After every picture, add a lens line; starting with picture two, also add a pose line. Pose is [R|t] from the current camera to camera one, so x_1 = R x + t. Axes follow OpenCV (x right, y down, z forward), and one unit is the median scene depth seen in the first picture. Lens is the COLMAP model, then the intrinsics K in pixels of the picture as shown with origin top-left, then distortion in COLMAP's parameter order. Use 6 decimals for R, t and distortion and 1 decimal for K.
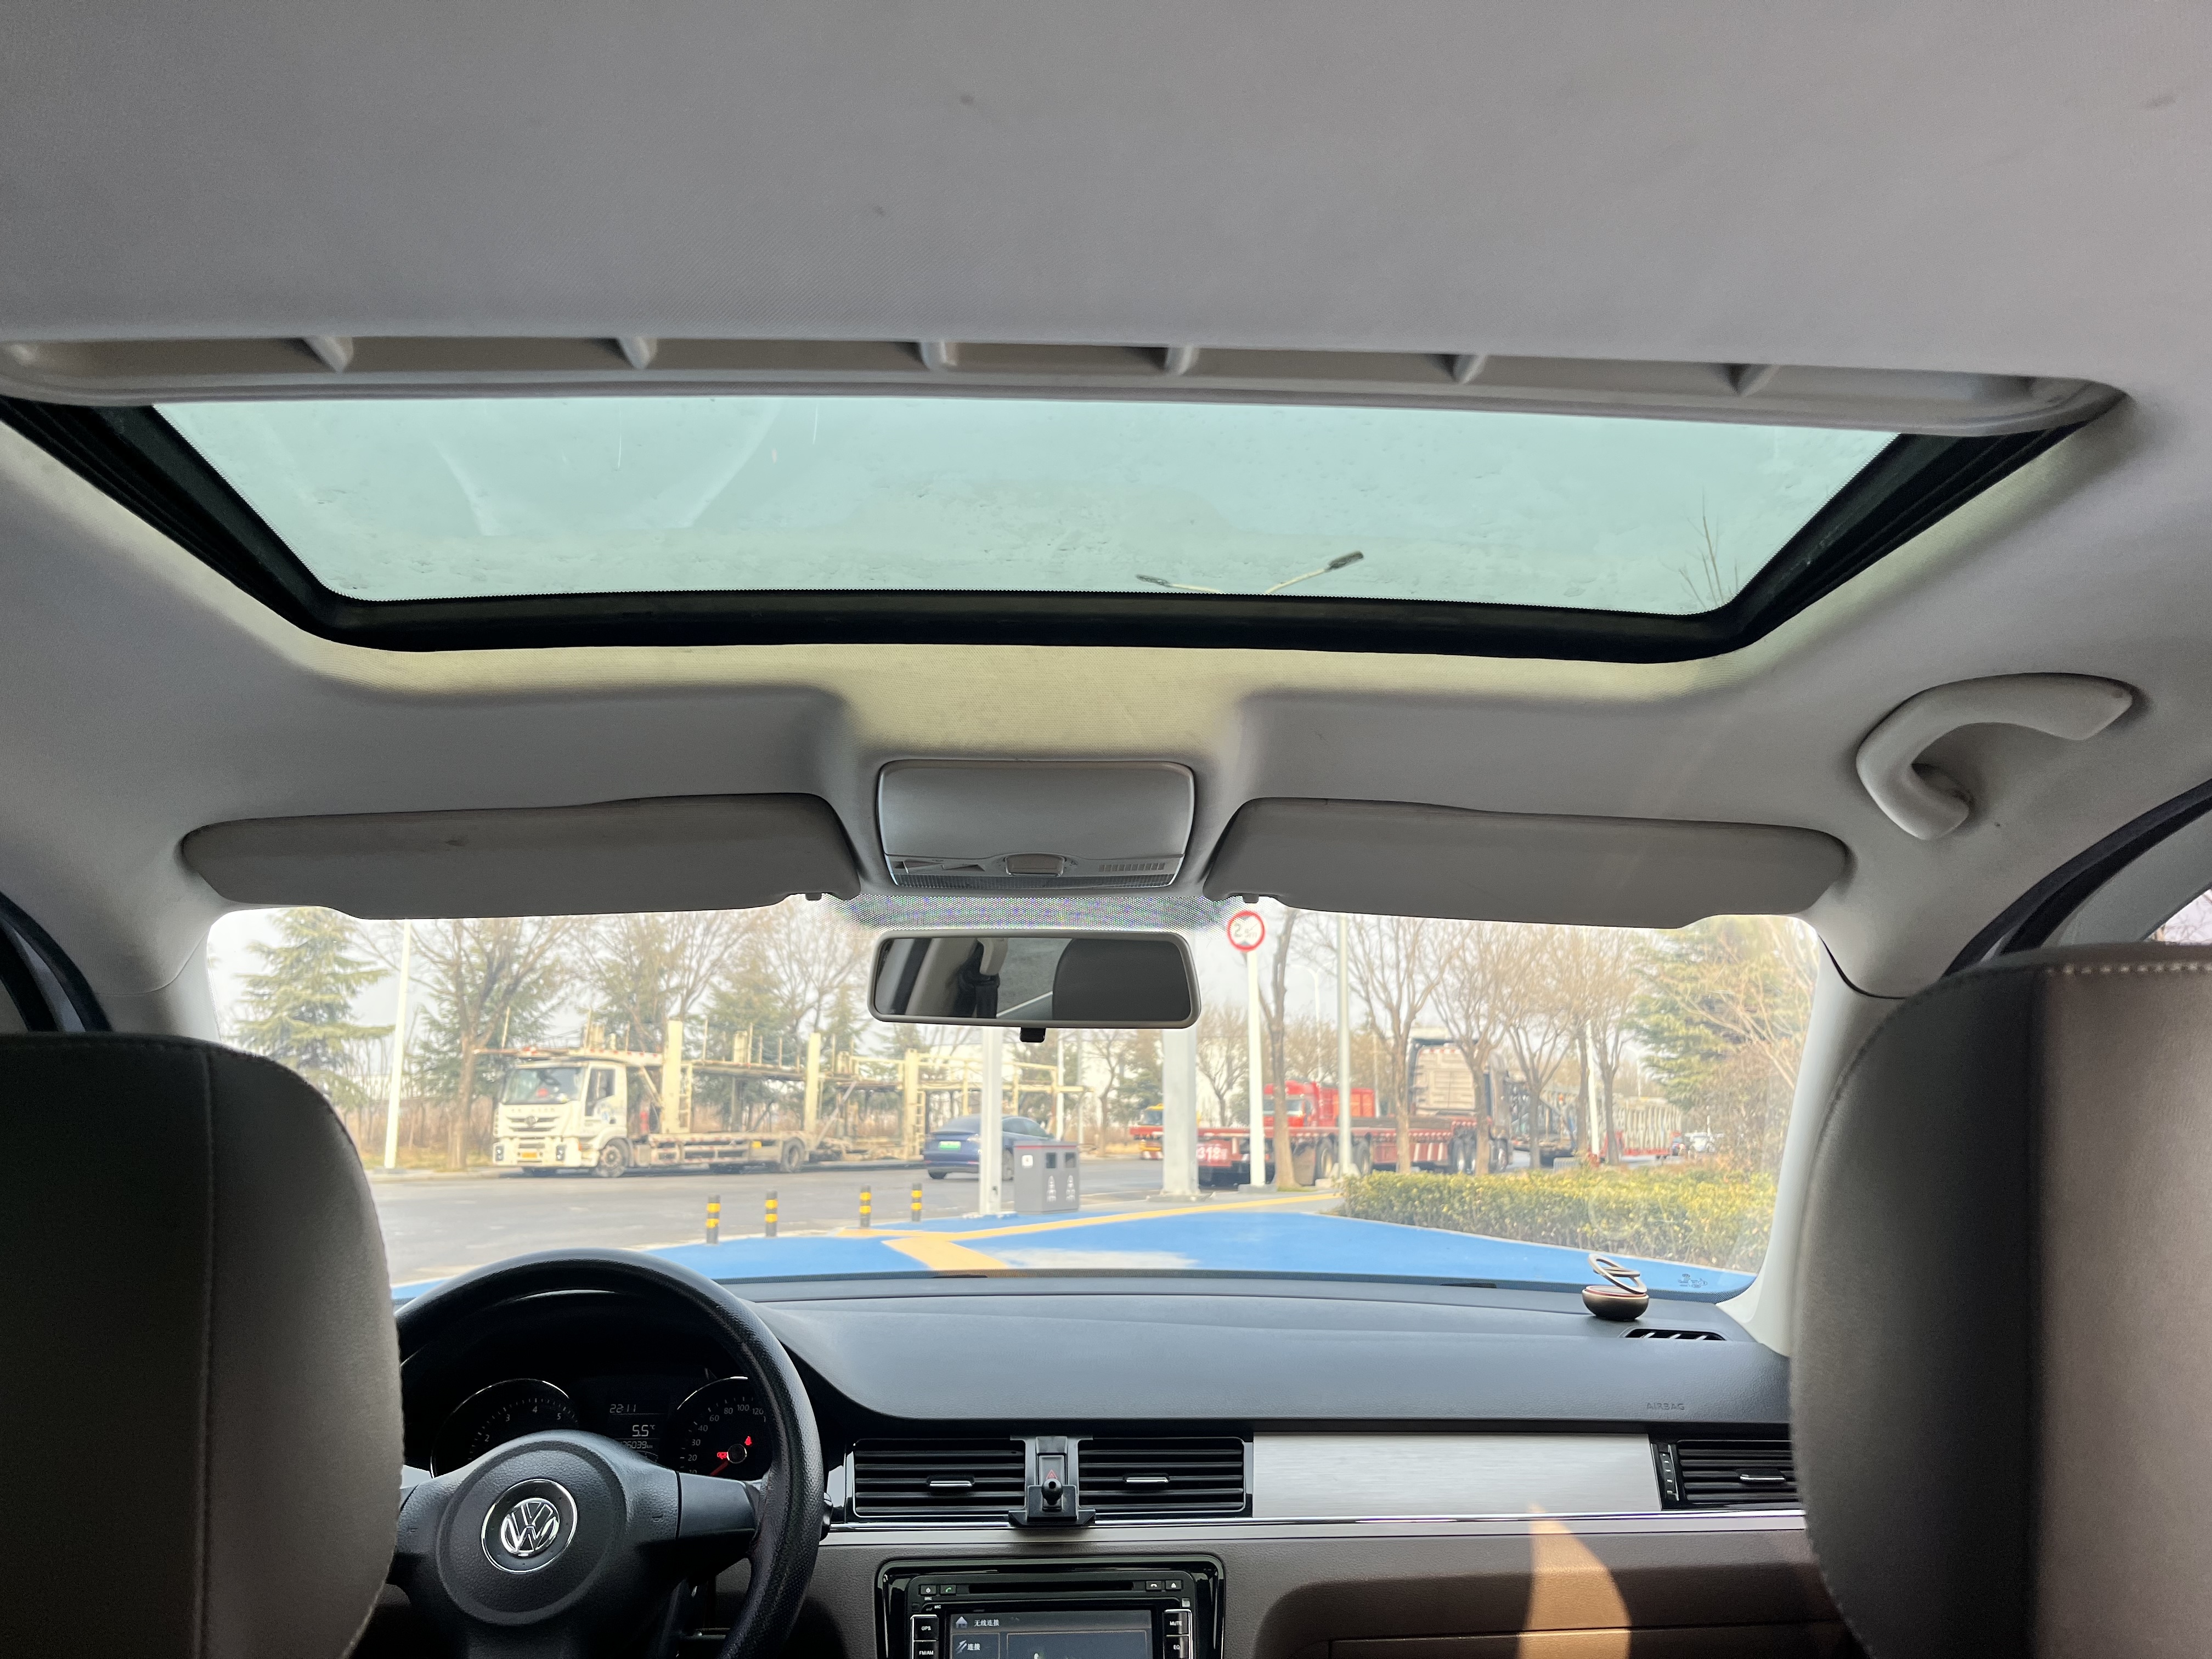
lens RADIAL K [[1684.0, 0, 1090.2], [0, 1684.0, 837.3], [0, 0, 1]] dist [0.064864, -0.092942]
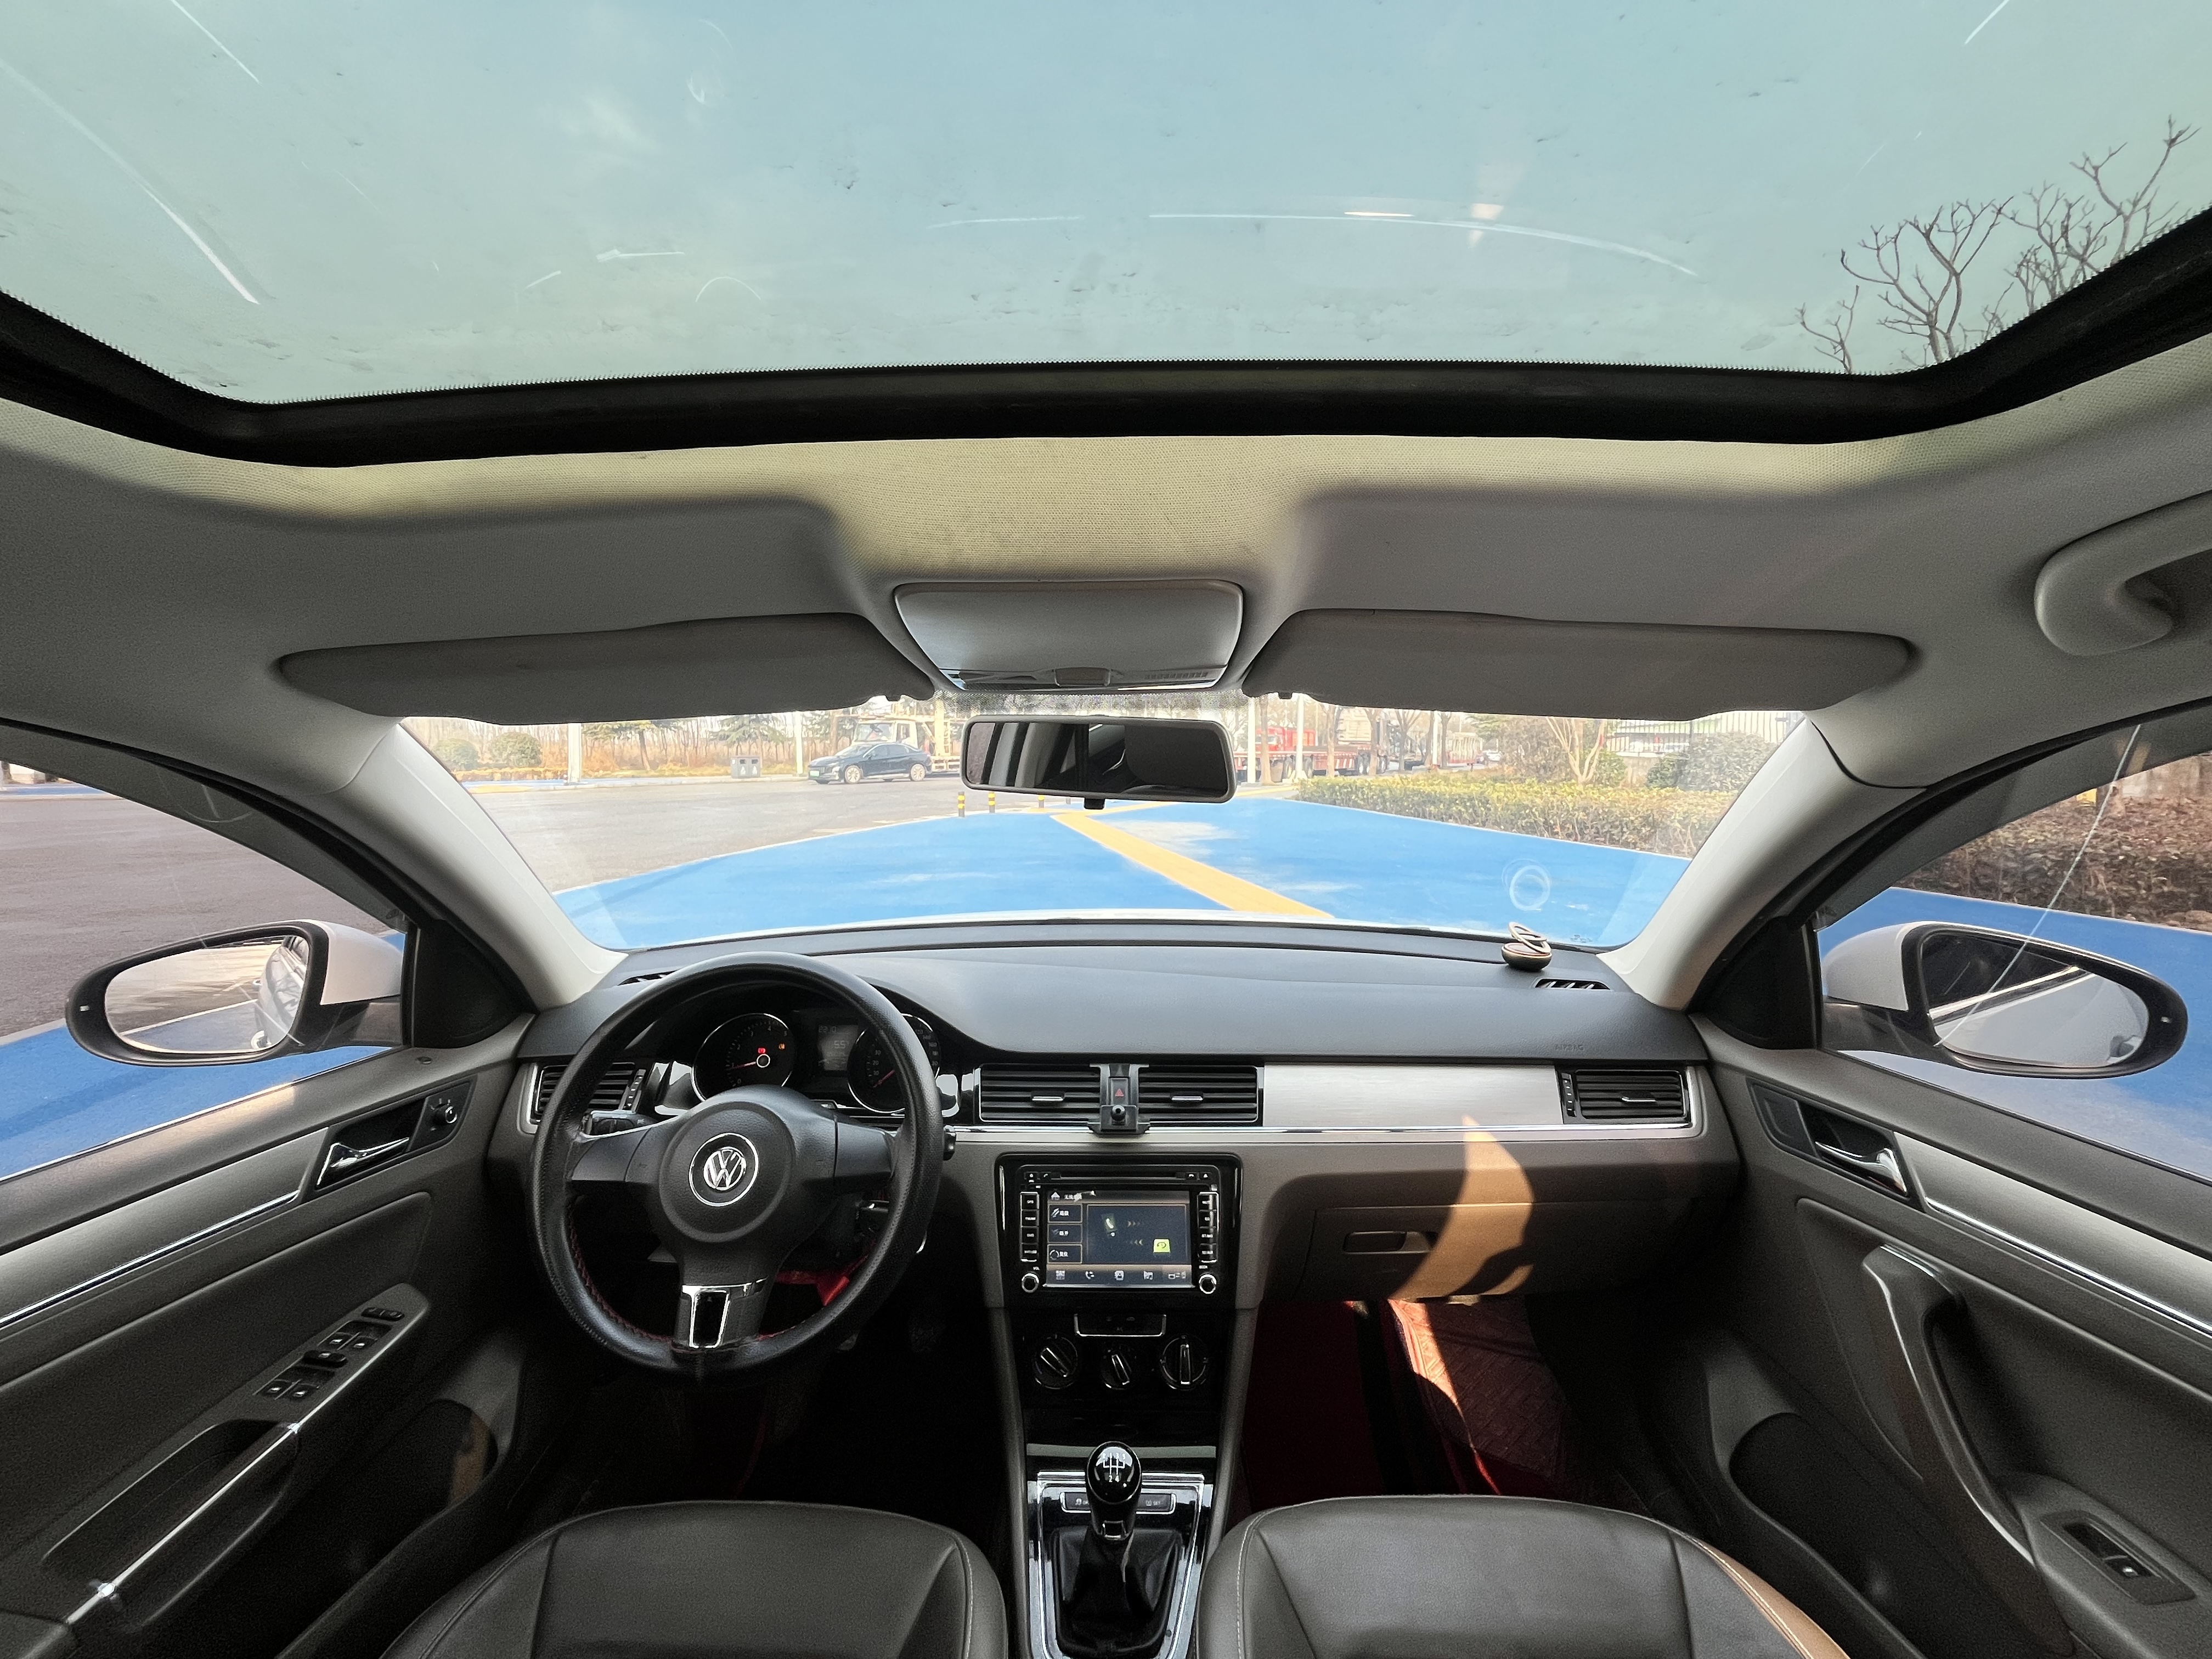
lens RADIAL K [[901.1, 0, 1105.1], [0, 901.1, 822.0], [0, 0, 1]] dist [-0.001899, -0.000111]
pose [[0.998025, -0.000149, -0.062826, 0.000553], [0.015732, 0.968733, 0.247607, -0.001146], [0.060824, -0.248106, 0.966821, 0.014934]]
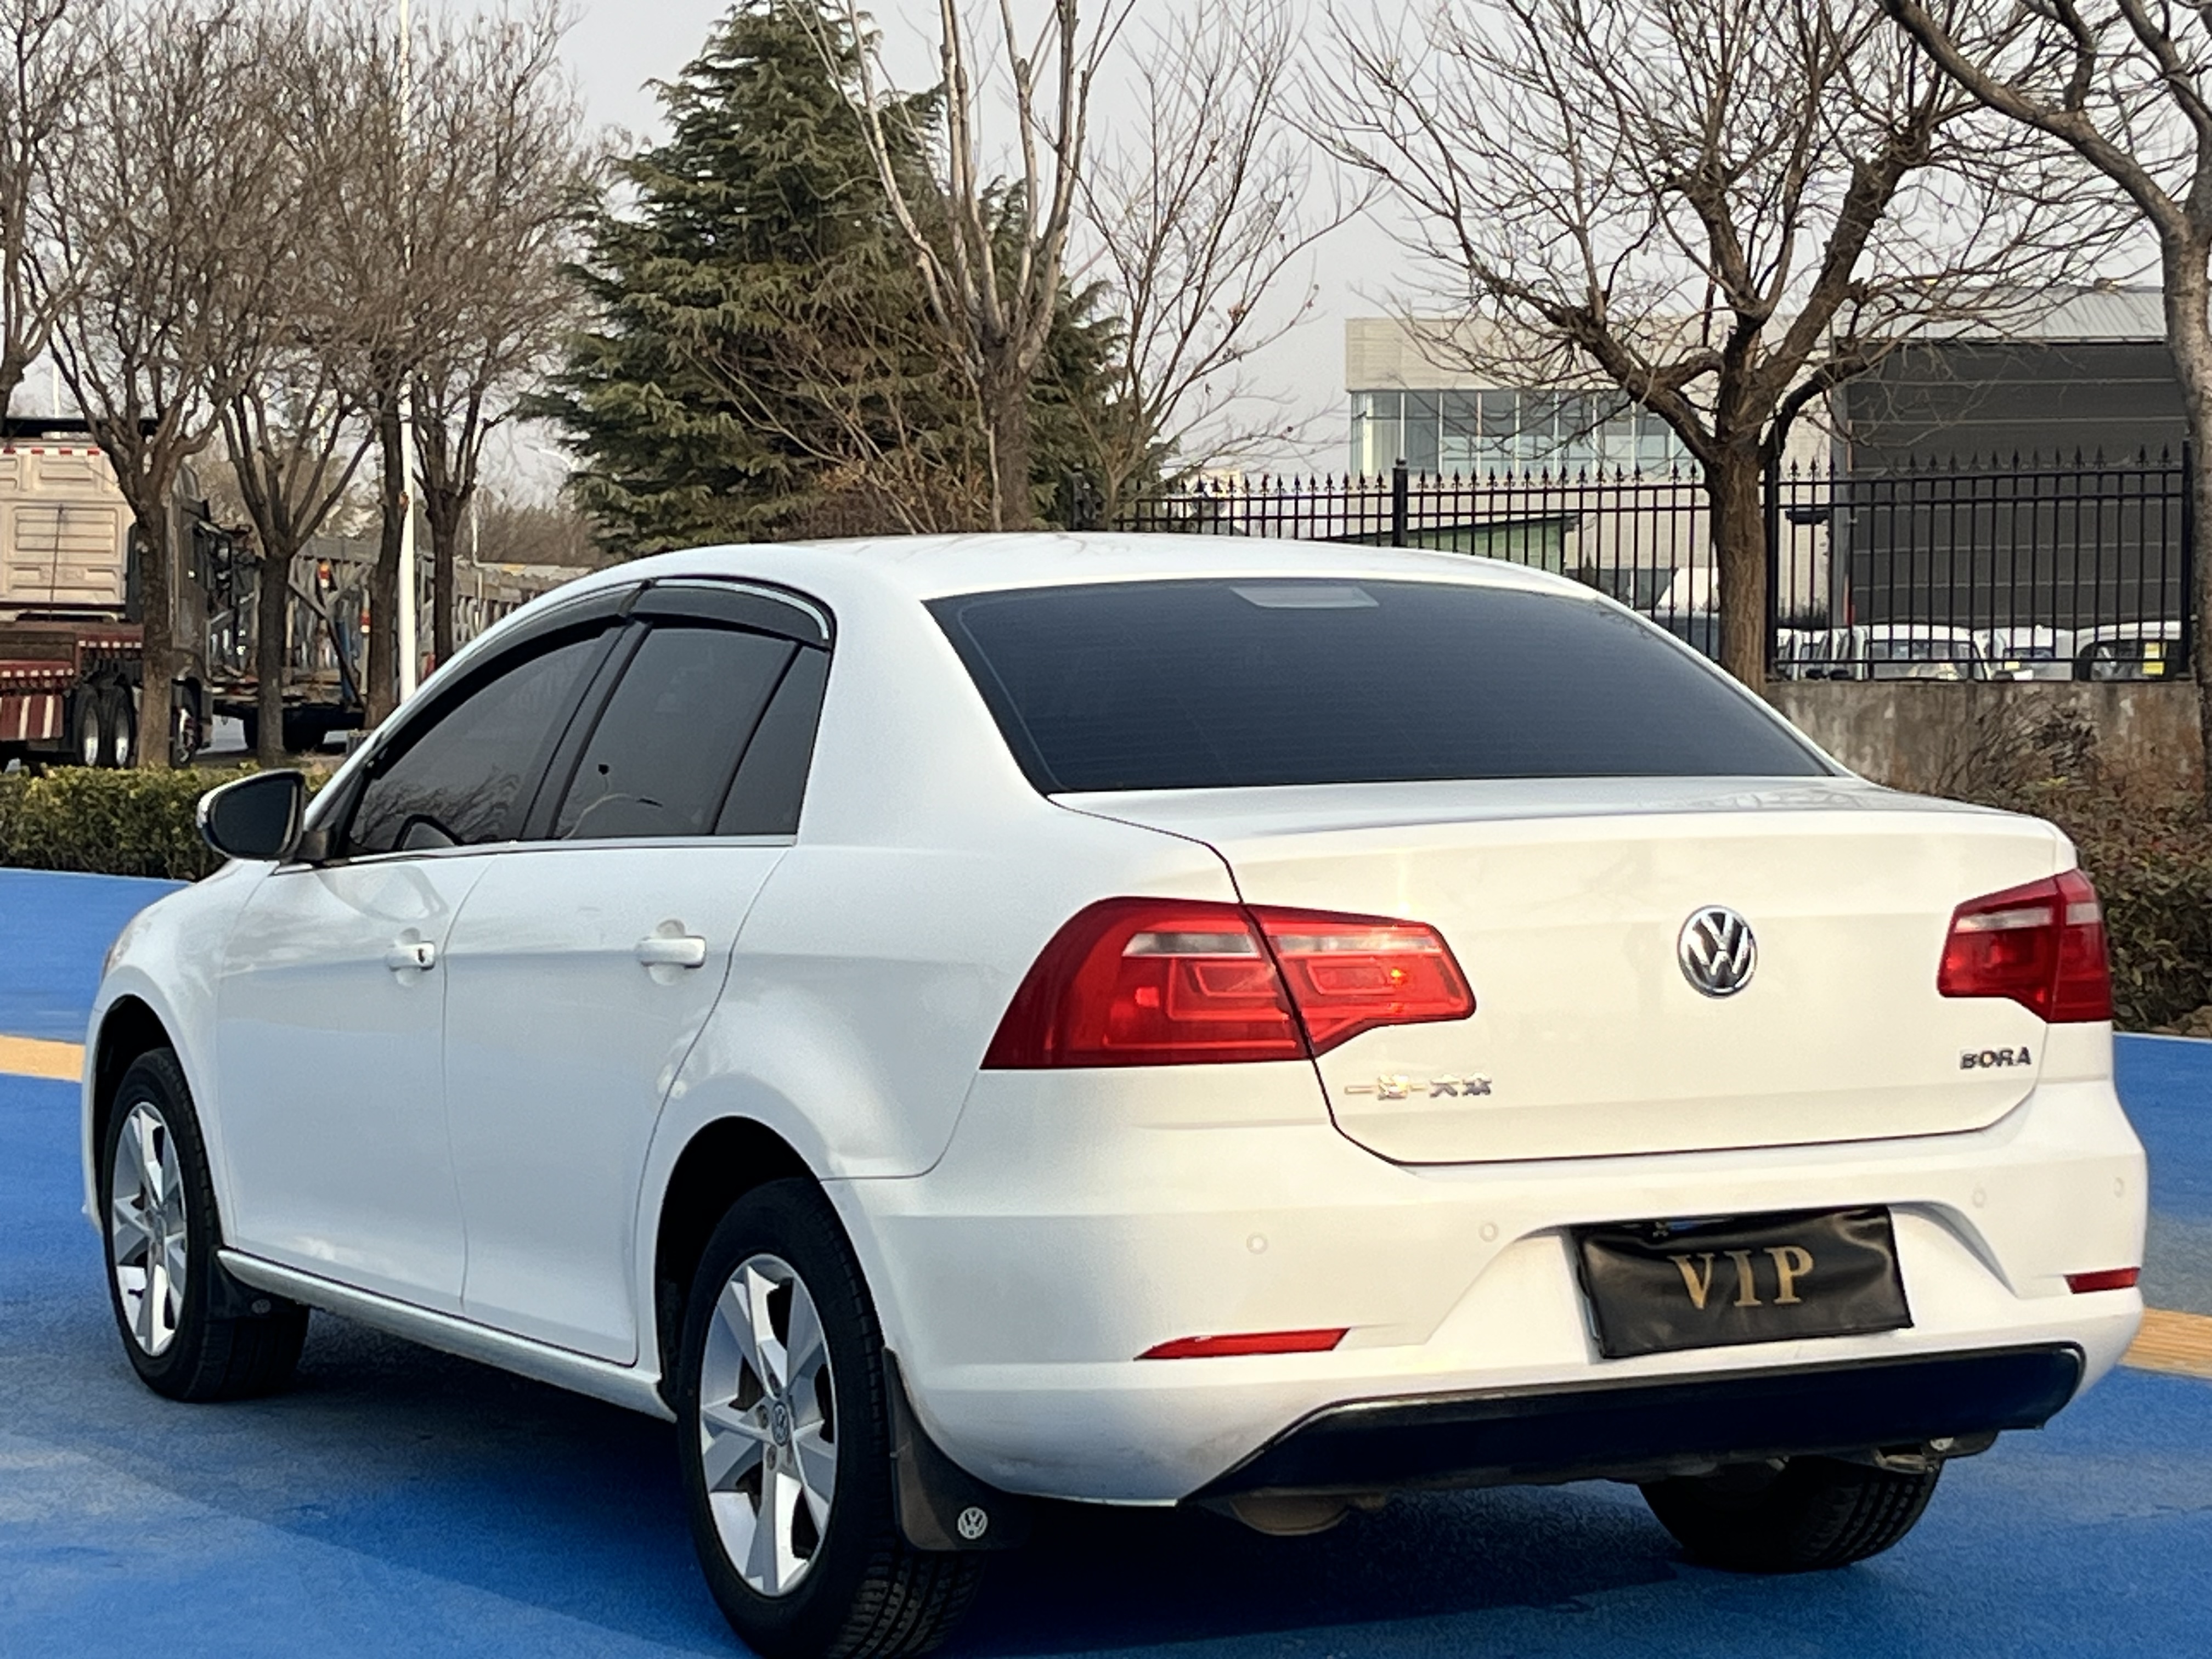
lens RADIAL K [[5227.7, 0, 1097.5], [0, 5227.7, 833.2], [0, 0, 1]] dist [0.246382, -1.318341]
pose [[0.907214, -0.016976, 0.420327, -0.100655], [-0.069689, 0.979314, 0.189965, -0.040372], [-0.414858, -0.201631, 0.887264, -0.208297]]
